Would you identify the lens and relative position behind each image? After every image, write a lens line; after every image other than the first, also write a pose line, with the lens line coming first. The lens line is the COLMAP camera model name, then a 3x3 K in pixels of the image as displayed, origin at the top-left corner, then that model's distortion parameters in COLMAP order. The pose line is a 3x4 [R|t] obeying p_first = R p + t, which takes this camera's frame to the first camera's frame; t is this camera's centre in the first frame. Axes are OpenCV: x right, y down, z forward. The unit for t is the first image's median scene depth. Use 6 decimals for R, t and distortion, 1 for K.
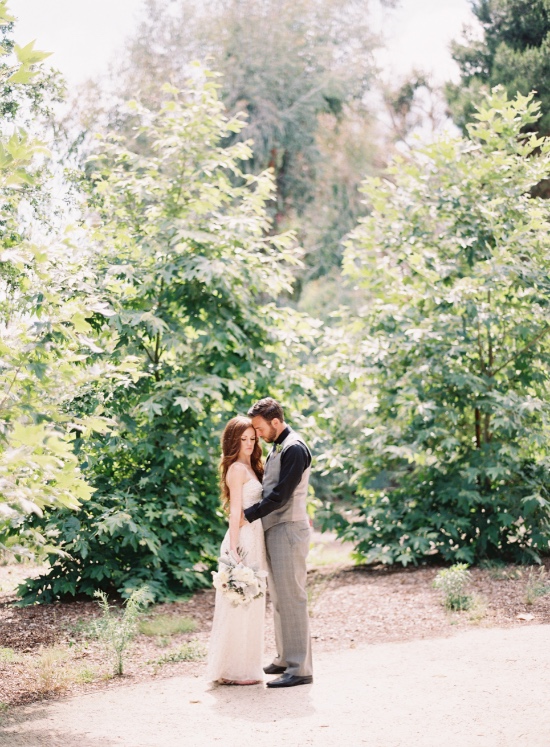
lens RADIAL K [[933.5, 0, 275.9], [0, 933.5, 400.1], [0, 0, 1]] dist [-0.144897, 0.055398]
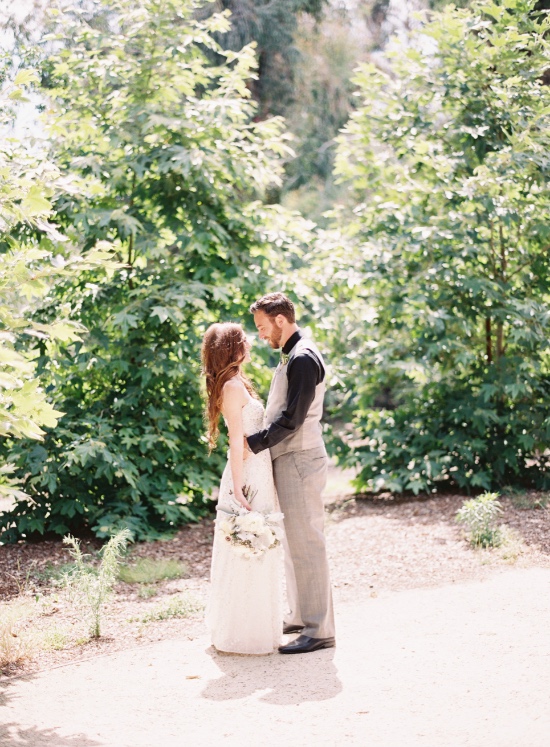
lens RADIAL K [[946.1, 0, 277.2], [0, 946.1, 420.7], [0, 0, 1]] dist [-0.214583, 0.609377]
pose [[0.999509, -0.014502, 0.027768, -0.016591], [0.011524, 0.994454, 0.104539, 0.011951], [-0.029130, -0.104168, 0.994133, 0.107823]]
